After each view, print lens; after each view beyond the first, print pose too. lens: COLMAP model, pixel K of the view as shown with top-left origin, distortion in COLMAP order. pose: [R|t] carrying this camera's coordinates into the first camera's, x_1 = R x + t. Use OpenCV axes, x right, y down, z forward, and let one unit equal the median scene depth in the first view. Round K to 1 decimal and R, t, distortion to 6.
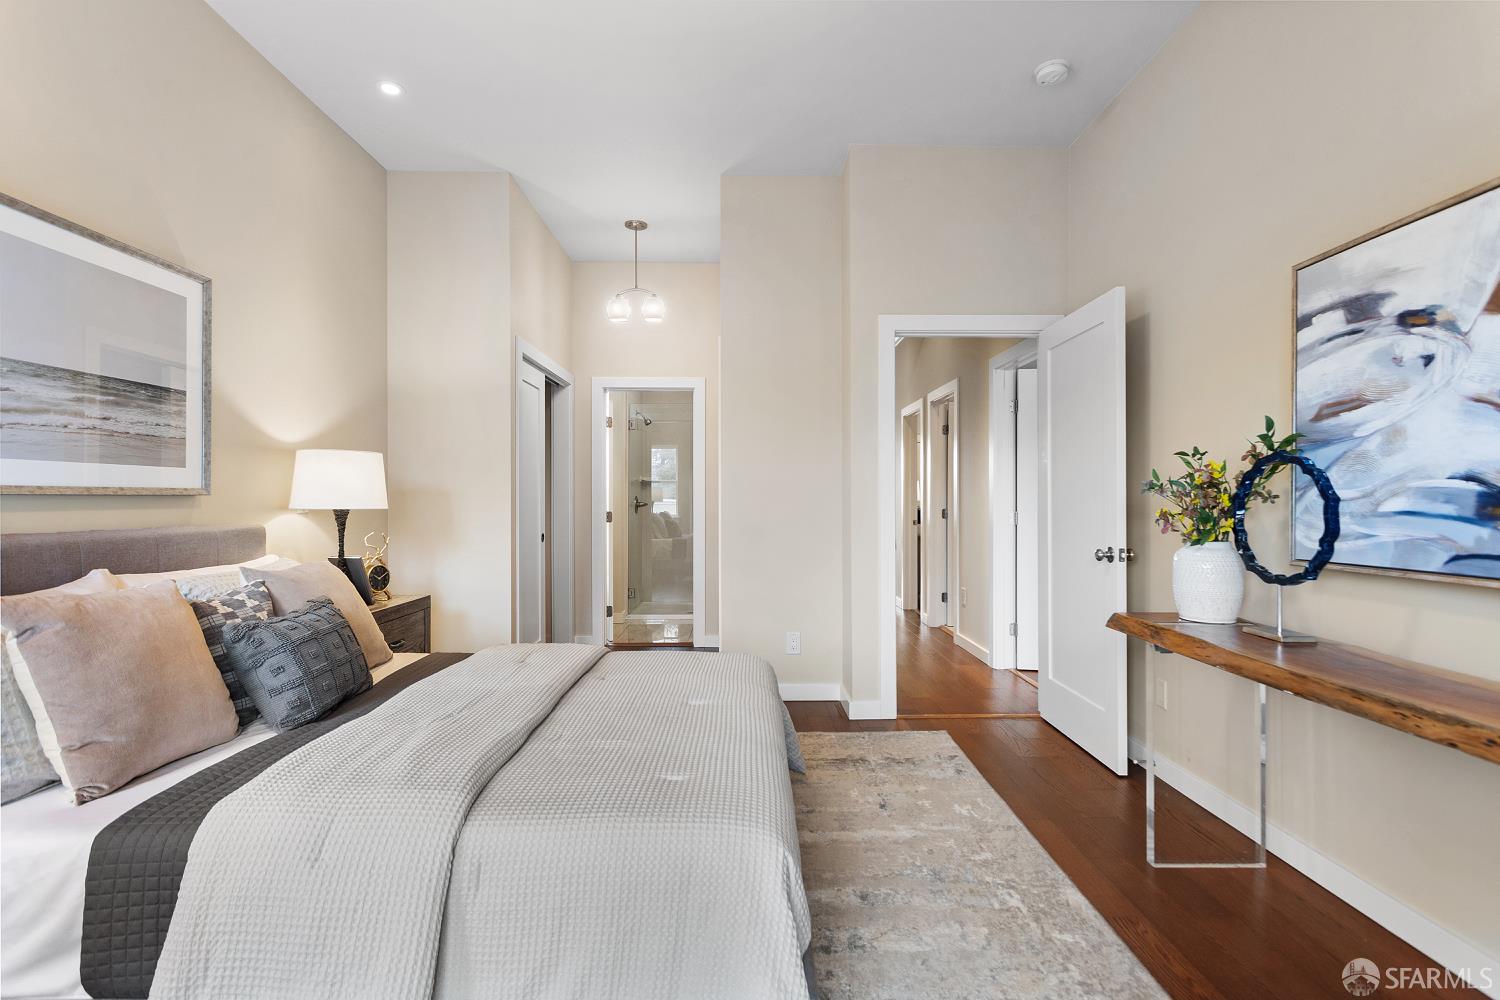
lens RADIAL K [[715.9, 0, 751.5], [0, 715.9, 506.9], [0, 0, 1]] dist [-0.000865, 0.002135]
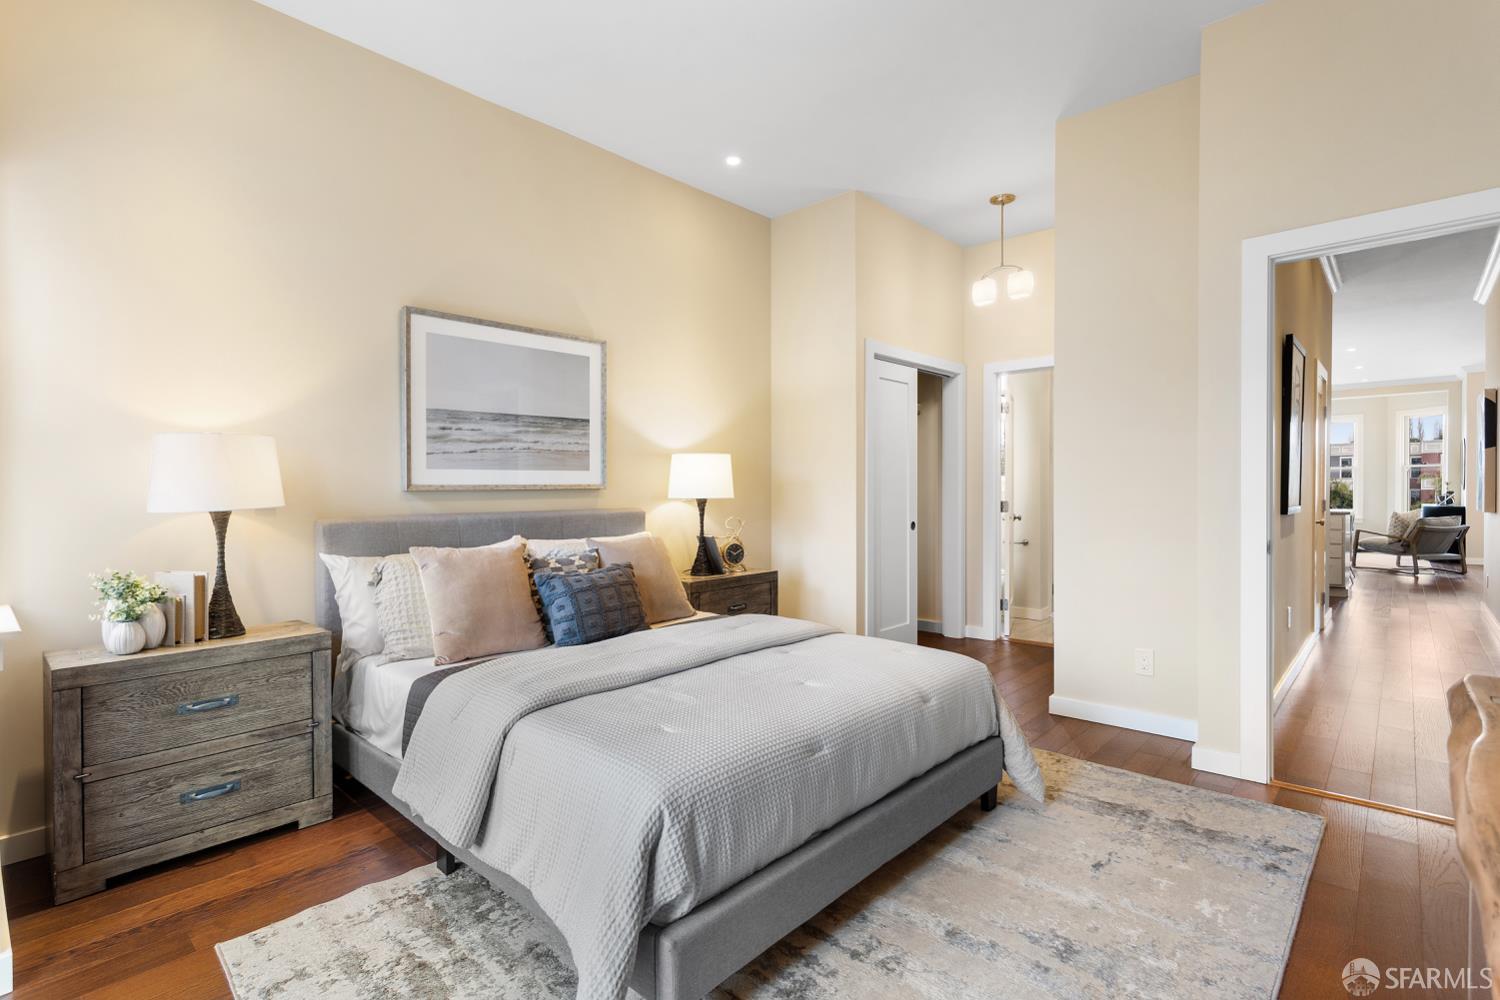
lens RADIAL K [[715.9, 0, 746.1], [0, 715.9, 502.8], [0, 0, 1]] dist [-0.000865, 0.002135]
pose [[0.724012, 0.008477, -0.689735, 0.479868], [0.000254, 0.999921, 0.012555, -0.006450], [0.689788, -0.009265, 0.723953, 0.143158]]
